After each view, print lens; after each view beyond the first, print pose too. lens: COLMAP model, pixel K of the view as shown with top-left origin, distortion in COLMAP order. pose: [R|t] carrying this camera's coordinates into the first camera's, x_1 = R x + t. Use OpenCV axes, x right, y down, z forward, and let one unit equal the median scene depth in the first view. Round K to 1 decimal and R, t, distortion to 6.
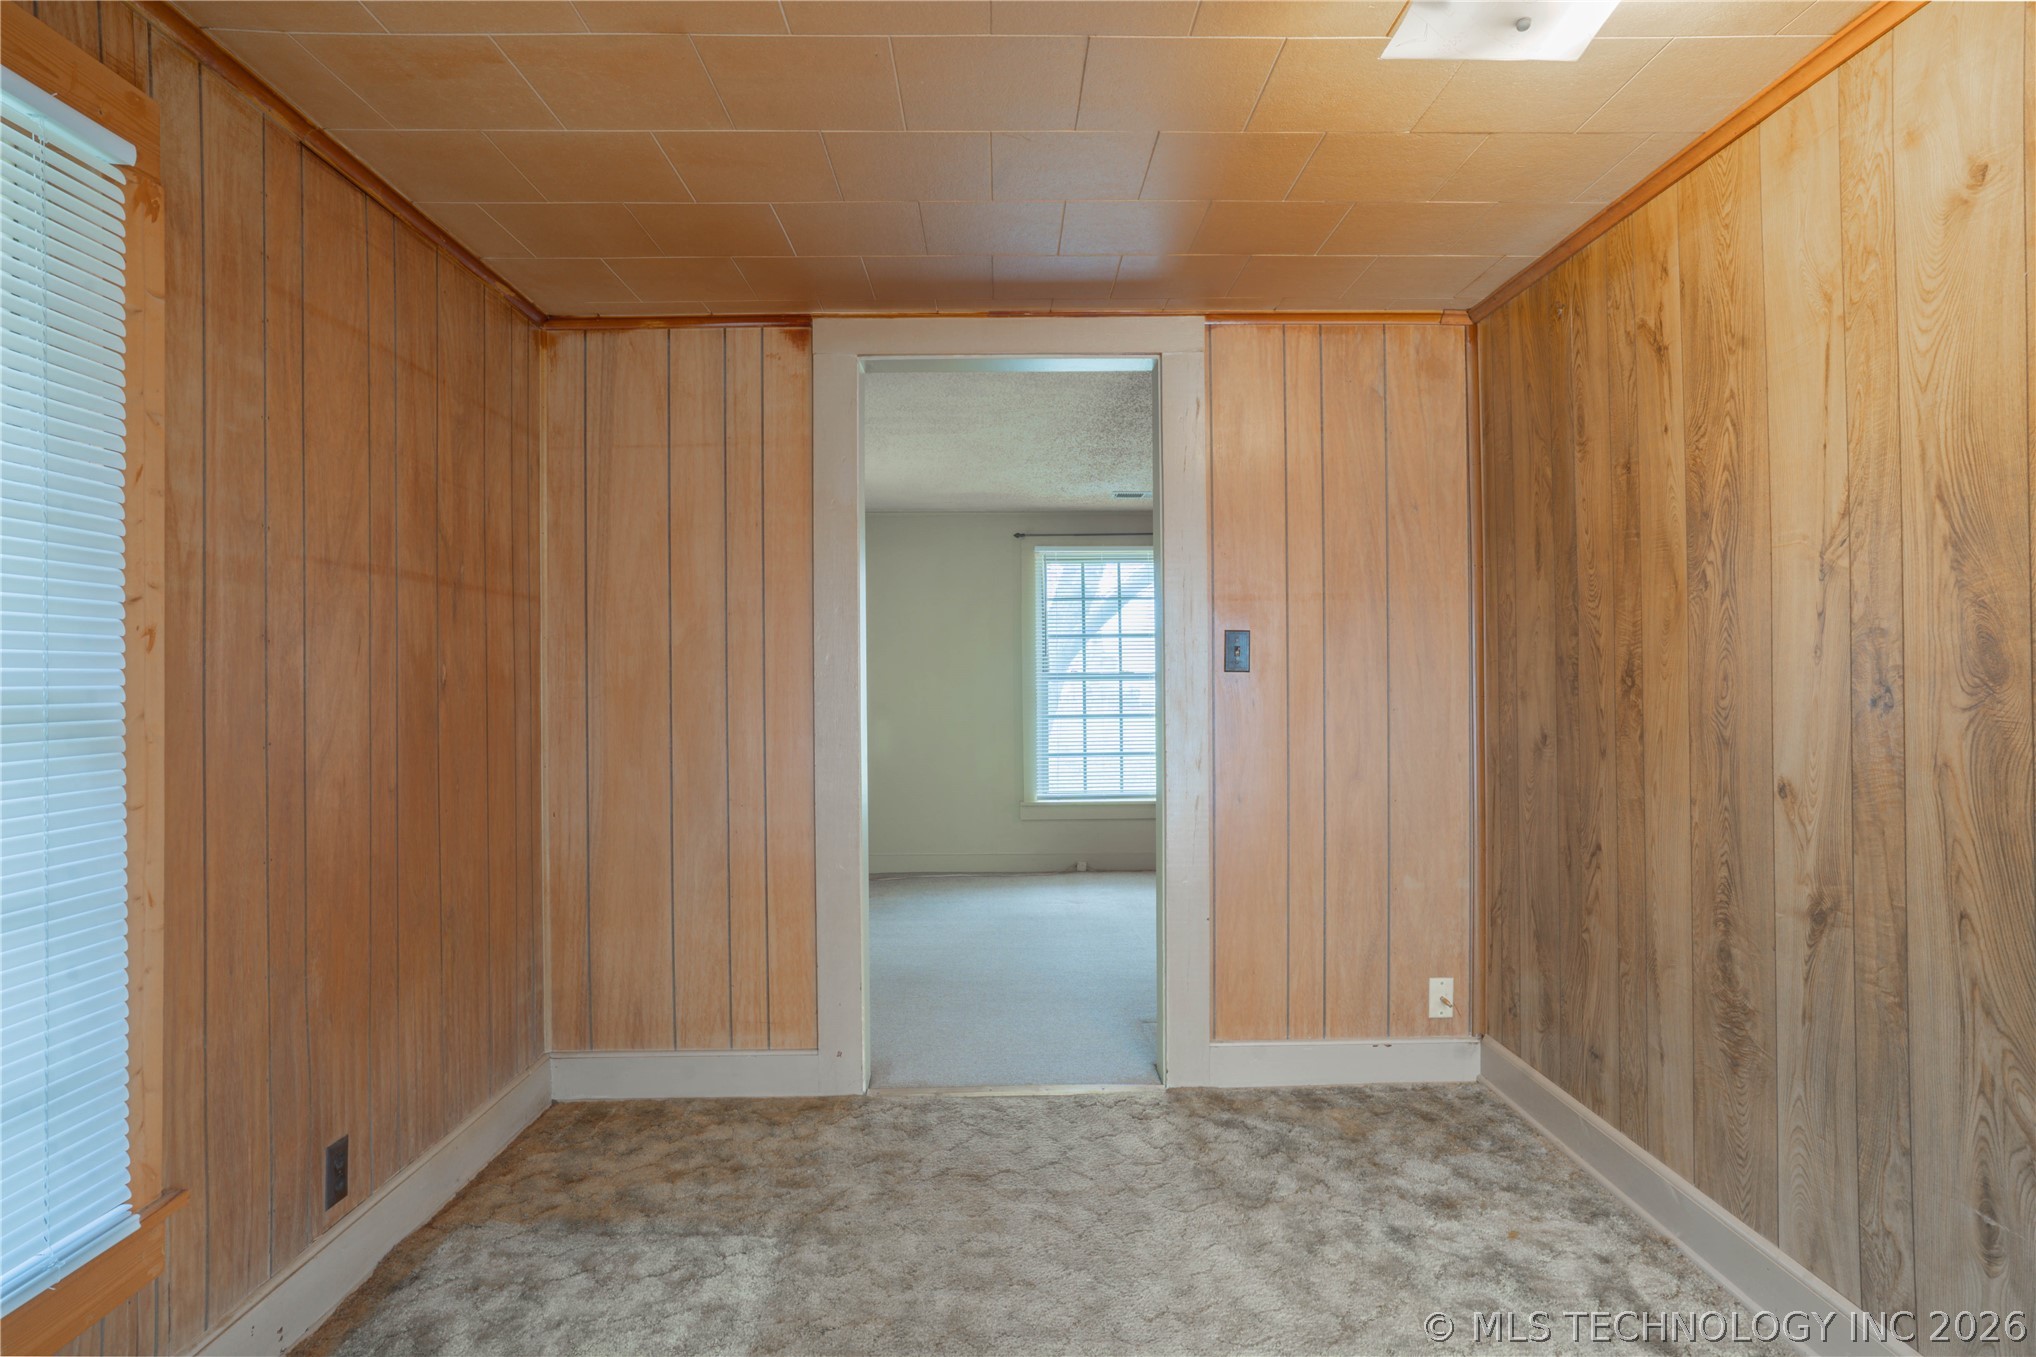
lens RADIAL K [[1125.8, 0, 1016.9], [0, 1125.8, 675.1], [0, 0, 1]] dist [-0.045617, 0.032299]
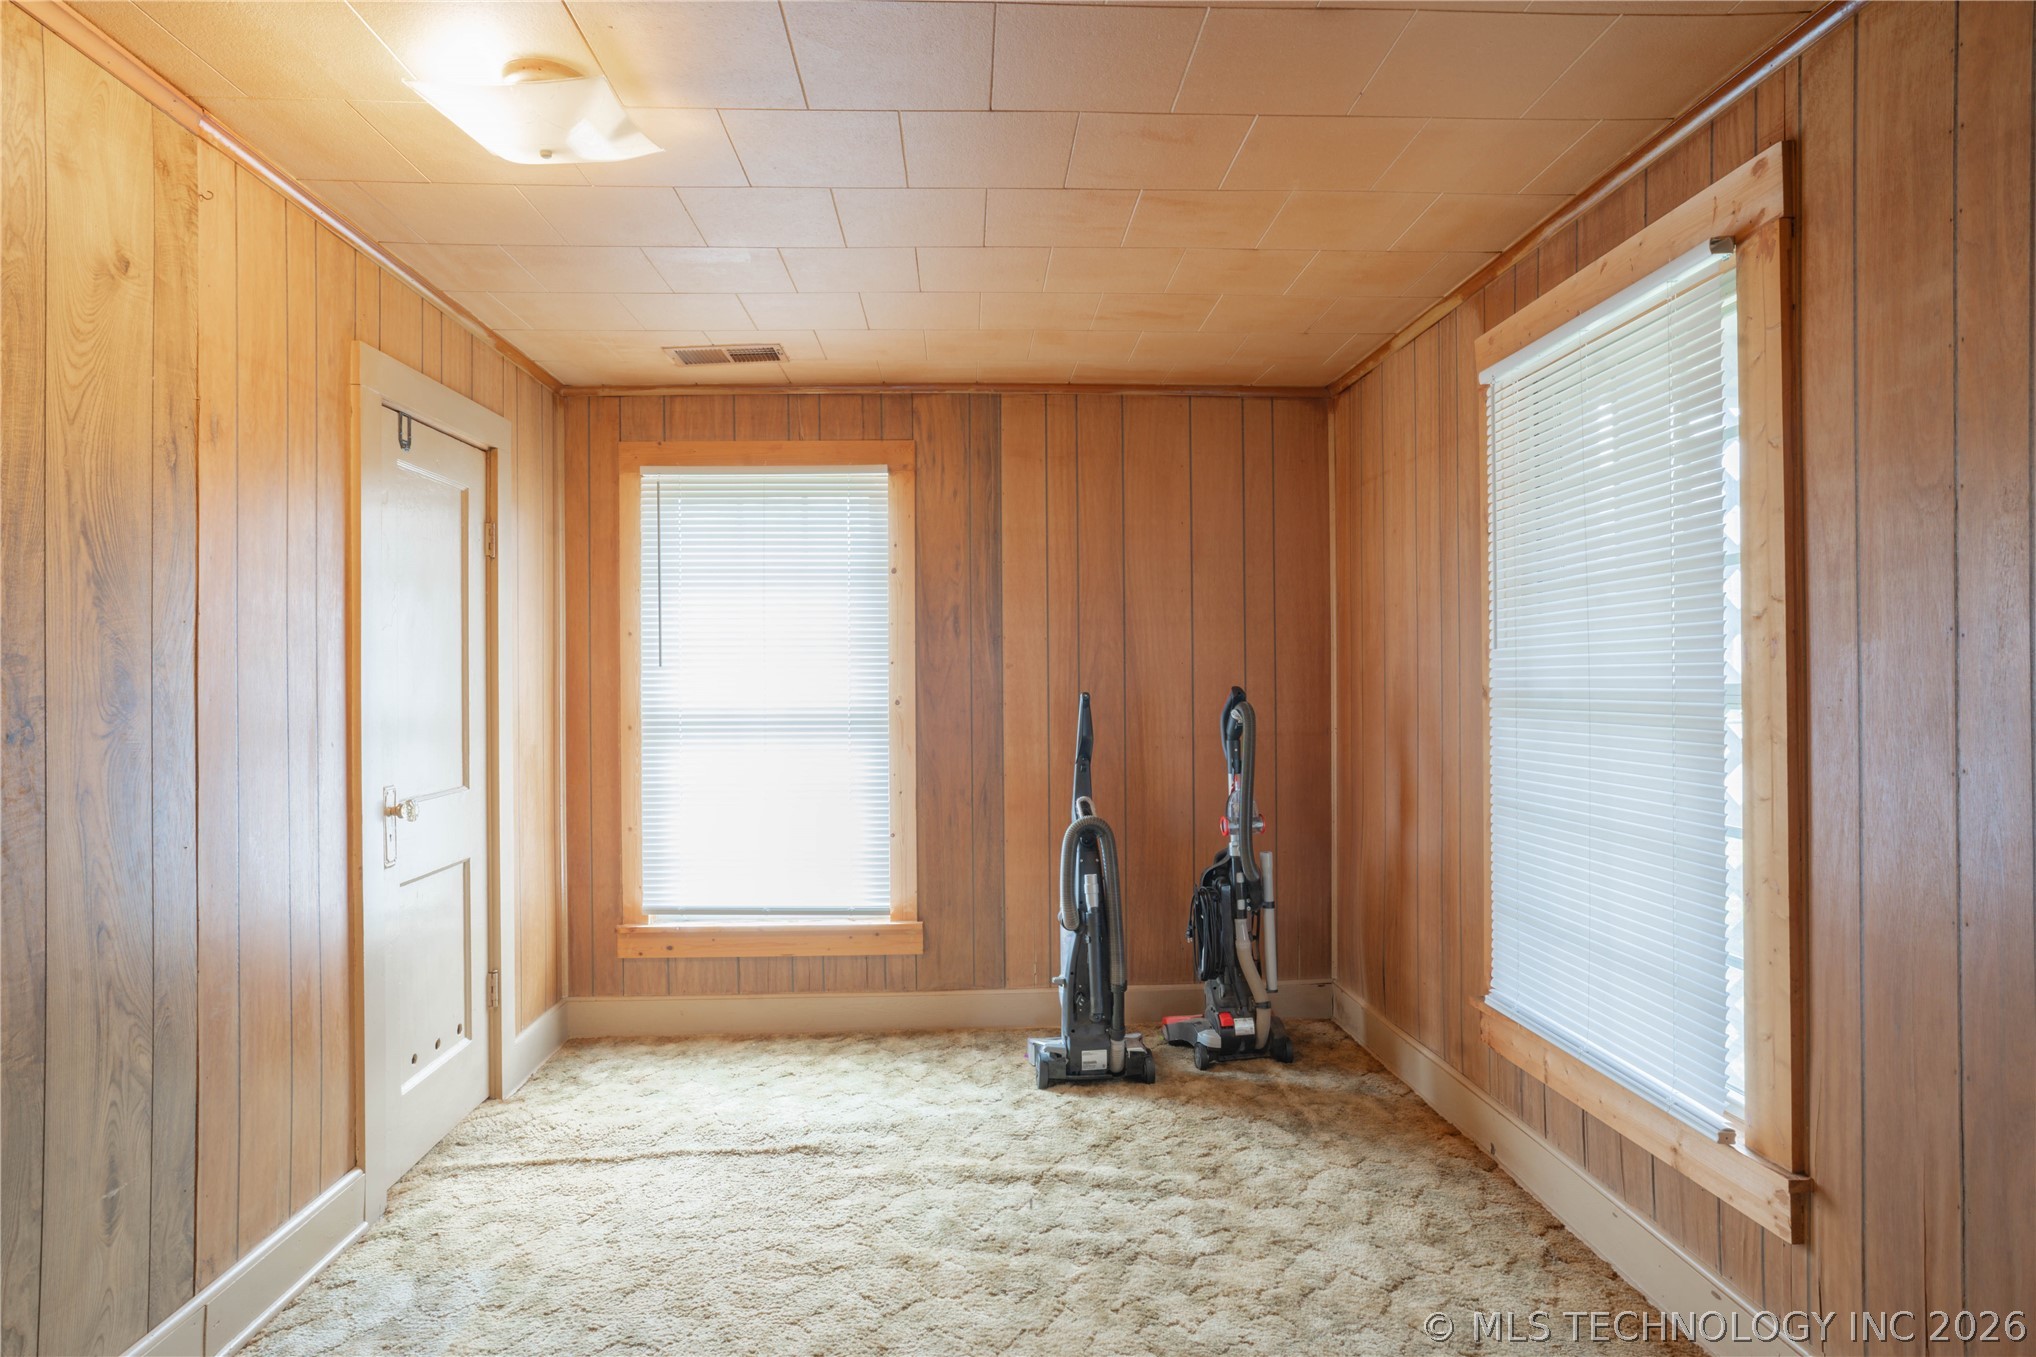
lens RADIAL K [[1125.8, 0, 995.4], [0, 1125.8, 671.0], [0, 0, 1]] dist [-0.045617, 0.032299]
pose [[-0.999842, 0.014143, -0.010791, -0.006828], [0.014253, 0.999846, -0.010197, -0.009412], [0.010645, -0.010350, -0.999890, 2.027904]]
